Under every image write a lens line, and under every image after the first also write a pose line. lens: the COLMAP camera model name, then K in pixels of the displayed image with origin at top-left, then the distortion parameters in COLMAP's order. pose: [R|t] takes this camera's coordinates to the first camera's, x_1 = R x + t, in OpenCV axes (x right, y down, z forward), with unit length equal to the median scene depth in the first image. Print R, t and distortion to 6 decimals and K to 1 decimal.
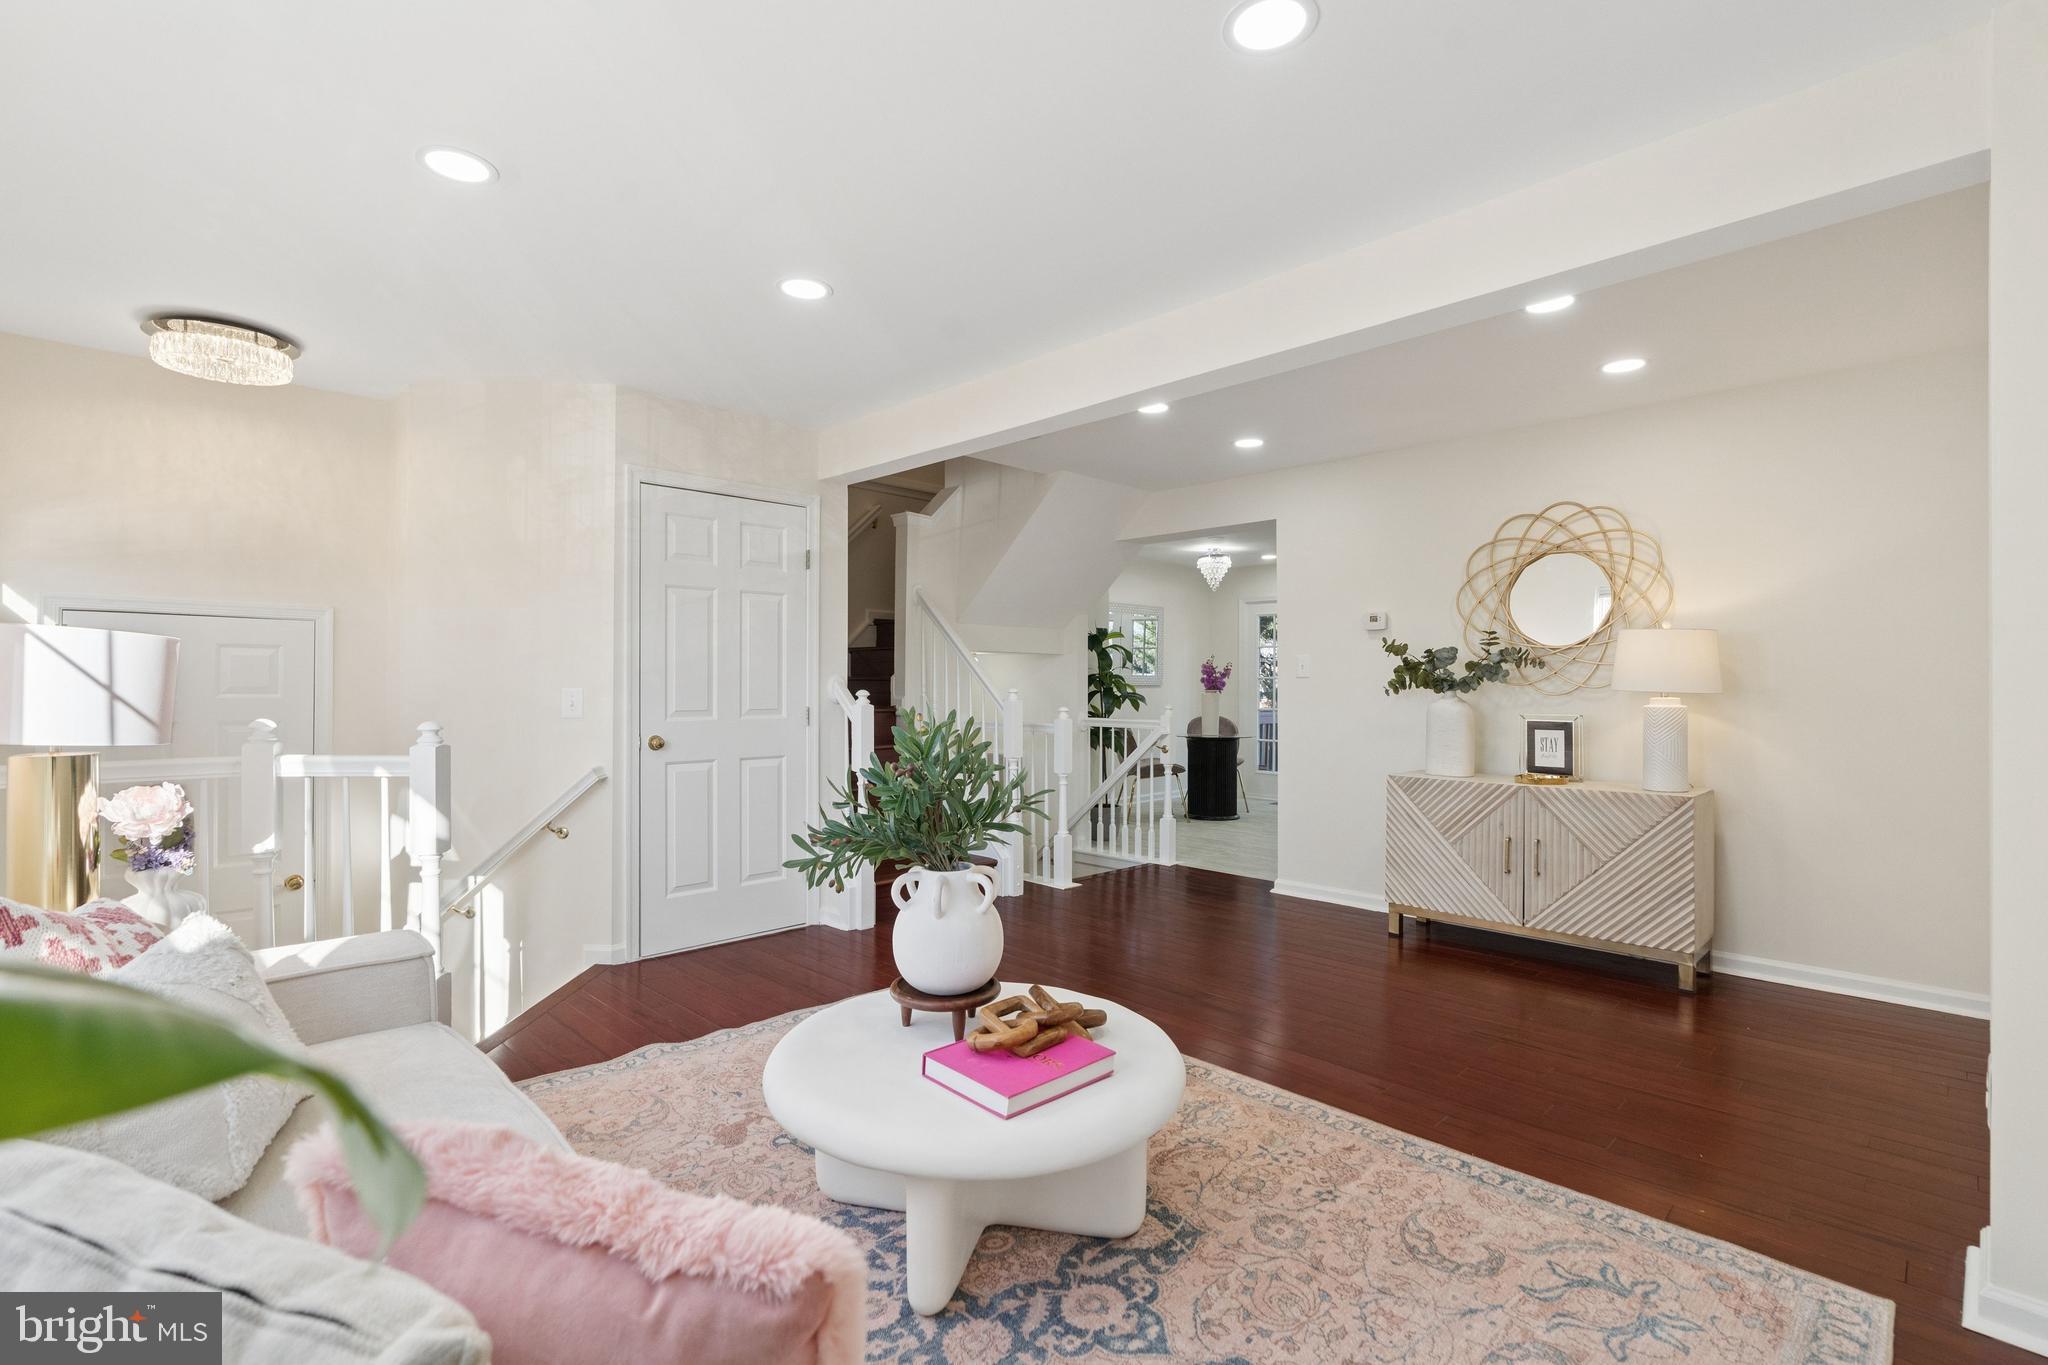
lens RADIAL K [[943.9, 0, 1023.3], [0, 943.9, 686.6], [0, 0, 1]] dist [-0.010380, 0.005658]
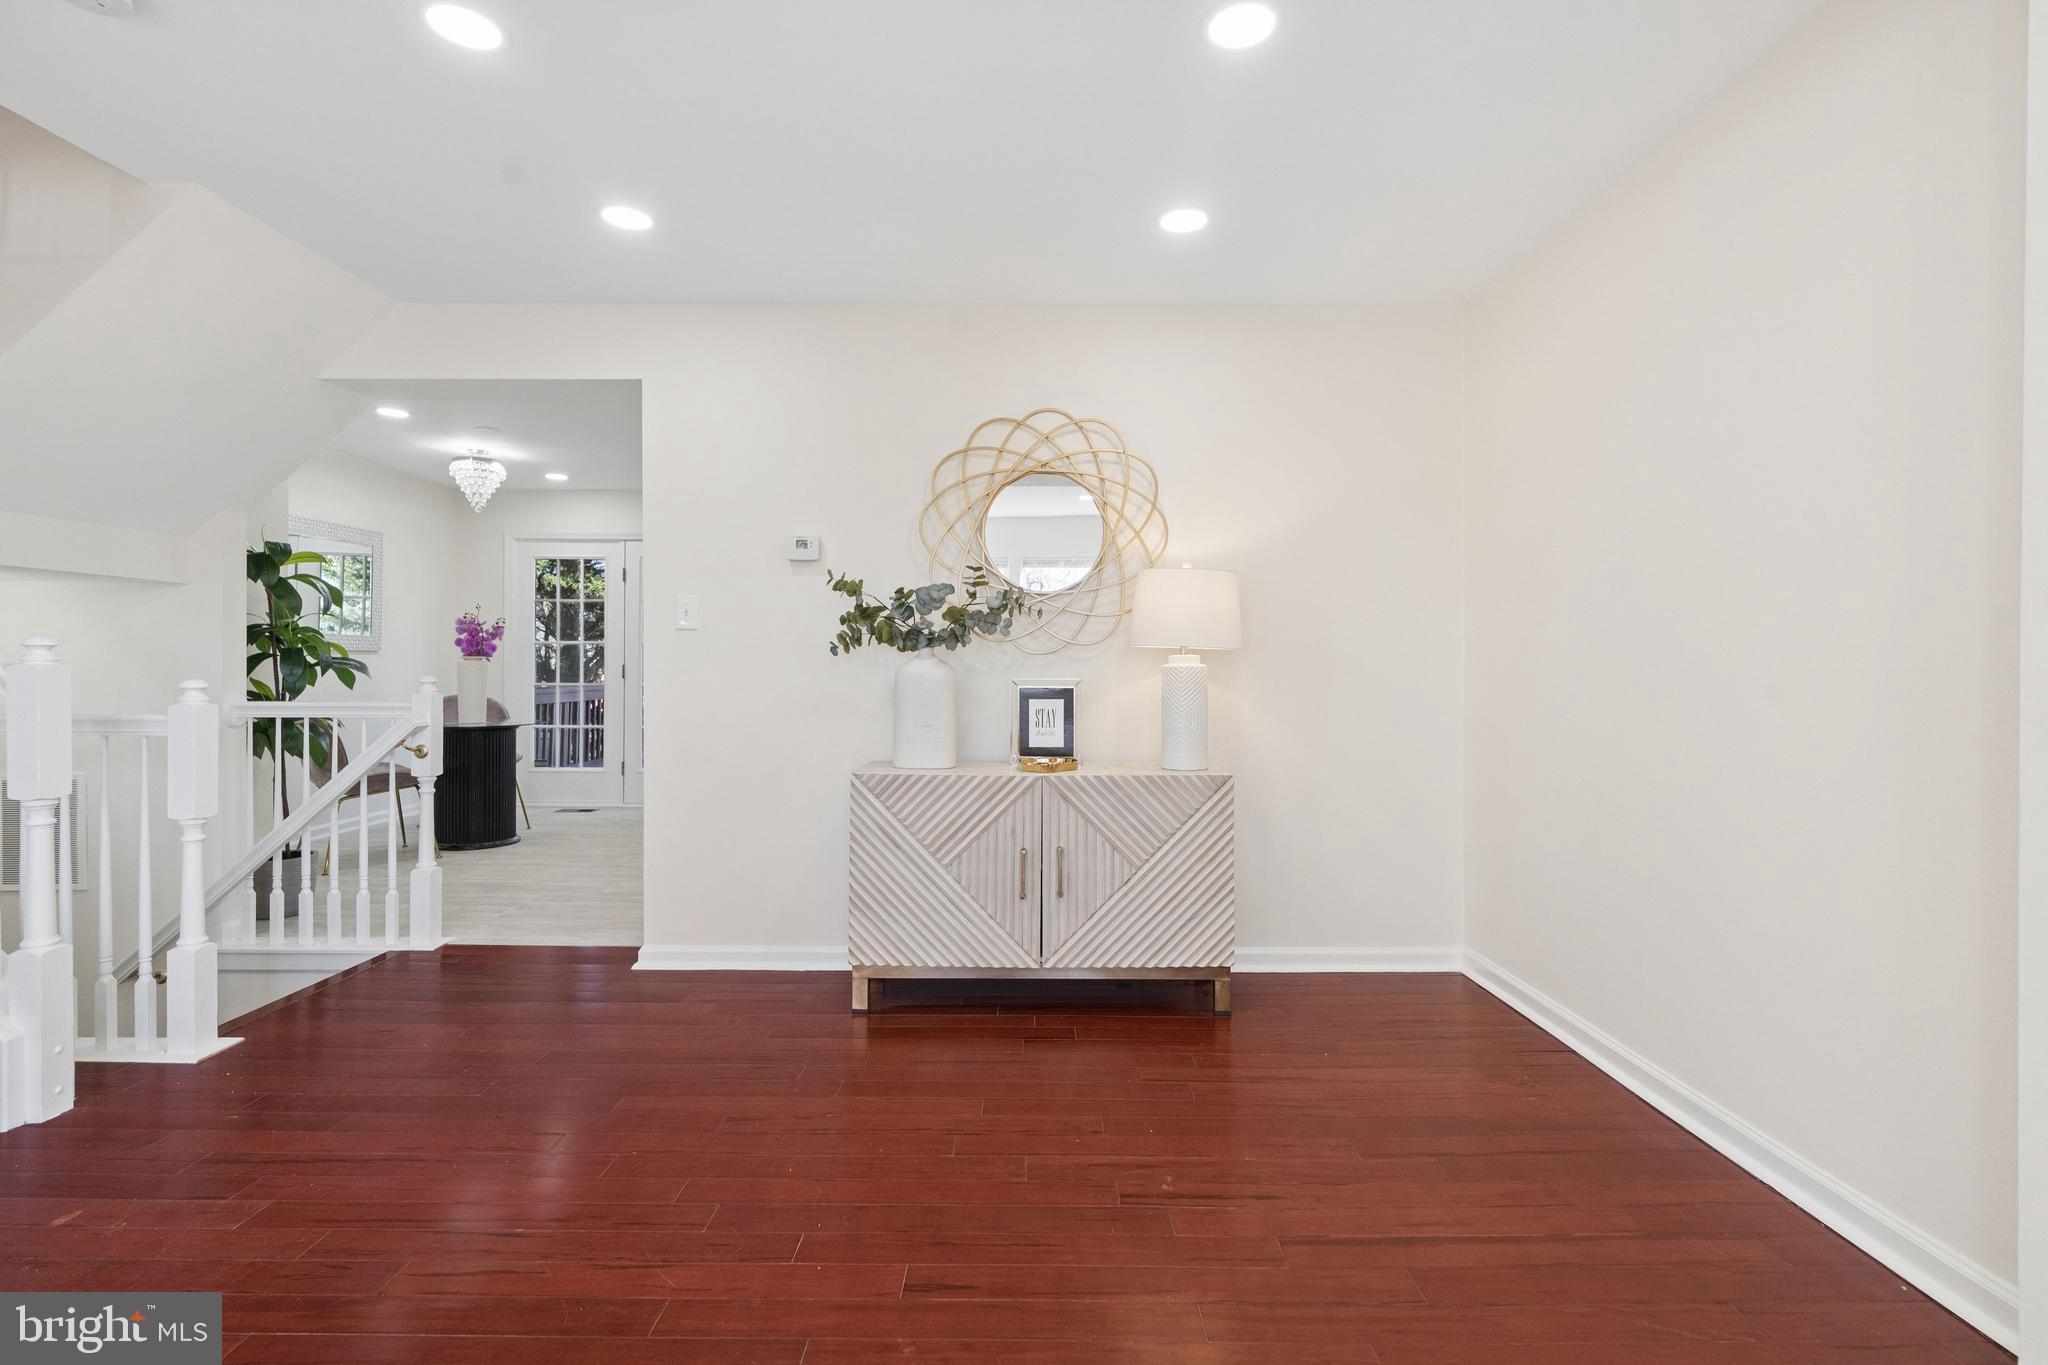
lens RADIAL K [[943.9, 0, 1039.4], [0, 943.9, 668.4], [0, 0, 1]] dist [-0.010380, 0.005658]
pose [[0.704398, -0.003727, 0.709796, 0.007609], [0.000038, 0.999986, 0.005213, 0.015311], [-0.709806, -0.003645, 0.704388, 0.416664]]
